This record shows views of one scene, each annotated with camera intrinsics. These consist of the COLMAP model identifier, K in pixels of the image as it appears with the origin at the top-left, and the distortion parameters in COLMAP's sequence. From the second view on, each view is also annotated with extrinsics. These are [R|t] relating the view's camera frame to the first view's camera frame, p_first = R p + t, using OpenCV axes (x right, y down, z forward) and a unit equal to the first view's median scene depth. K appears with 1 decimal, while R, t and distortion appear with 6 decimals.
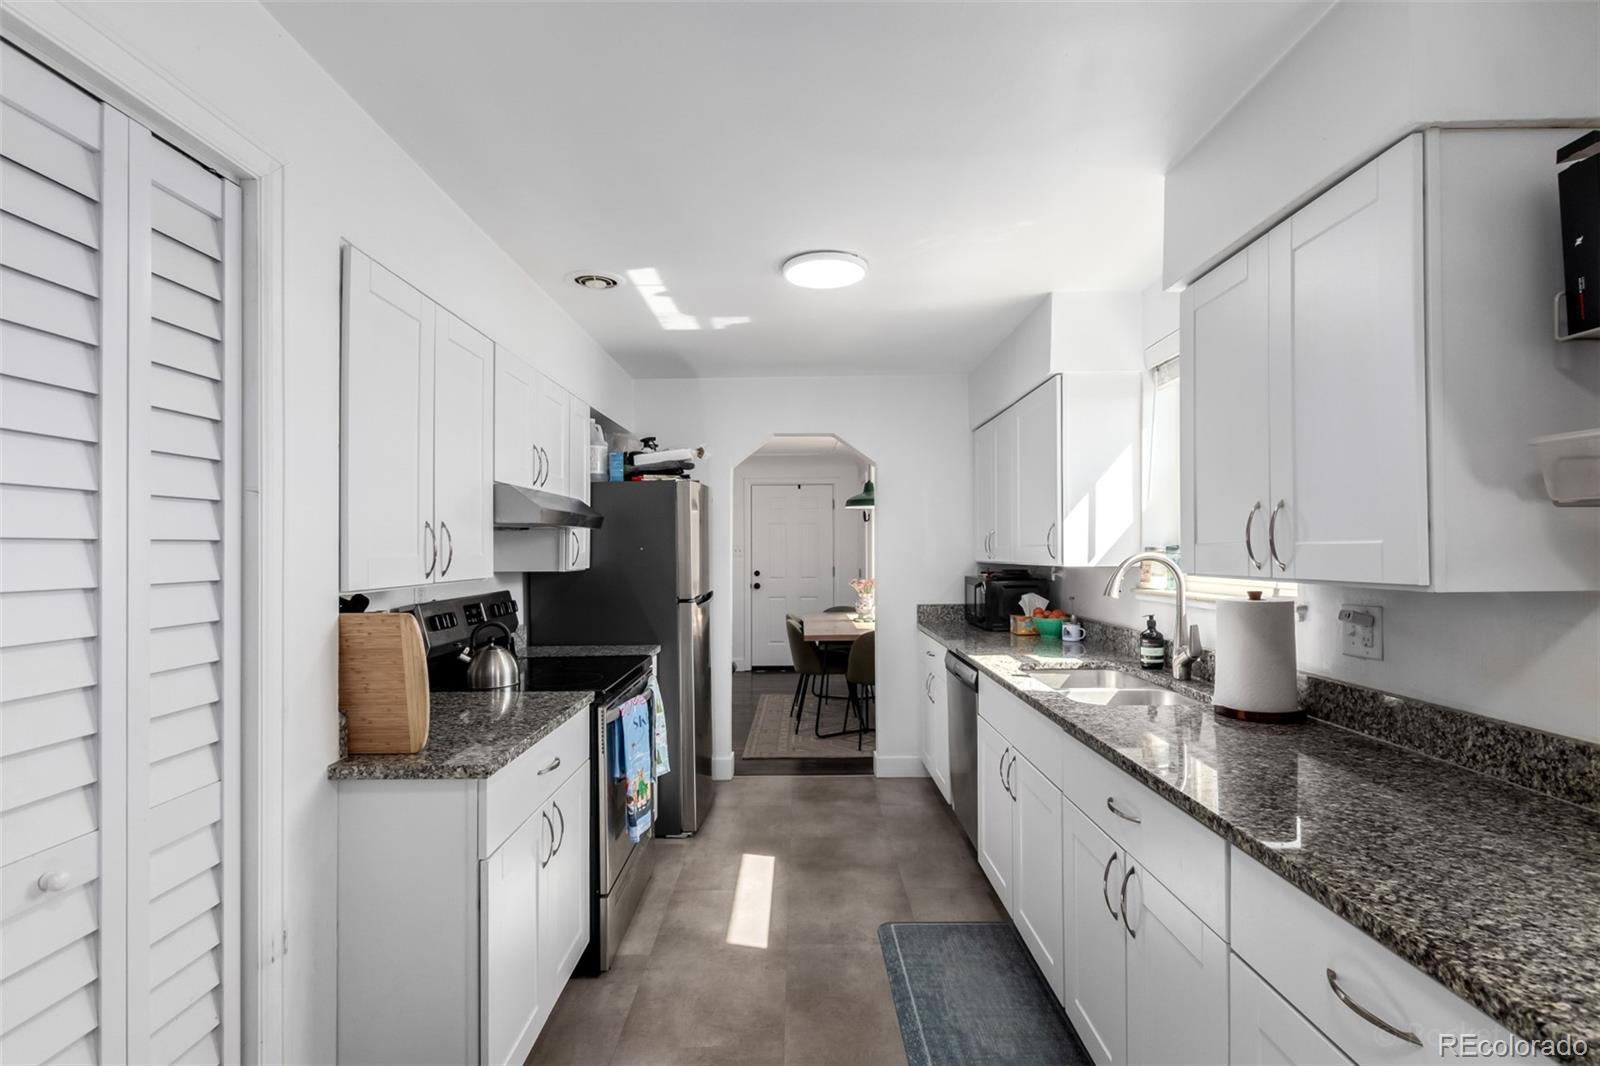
lens RADIAL K [[736.9, 0, 794.0], [0, 736.9, 540.3], [0, 0, 1]] dist [0.001916, -0.000340]
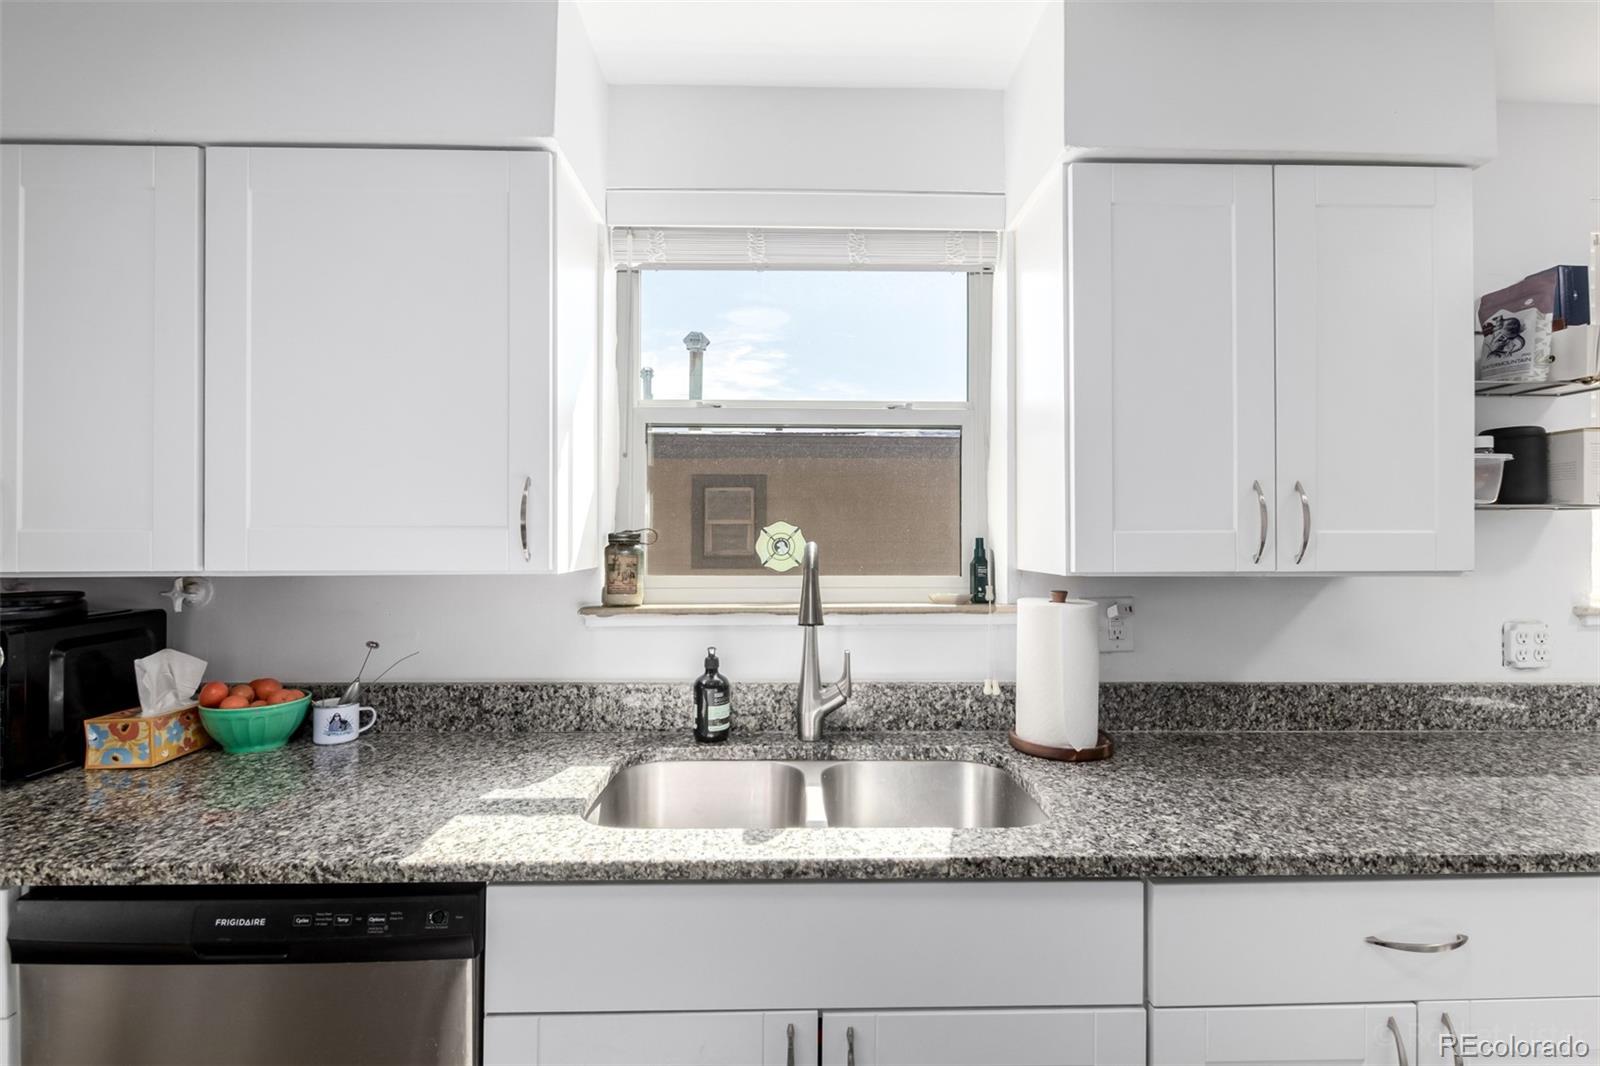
lens RADIAL K [[765.5, 0, 800.0], [0, 765.5, 533.0], [0, 0, 1]] dist [0.009511, 0.000033]
pose [[-0.039324, 0.007285, 0.999200, -0.243696], [-0.013590, 0.999877, -0.007825, 0.021457], [-0.999134, -0.013887, -0.039220, 1.718025]]
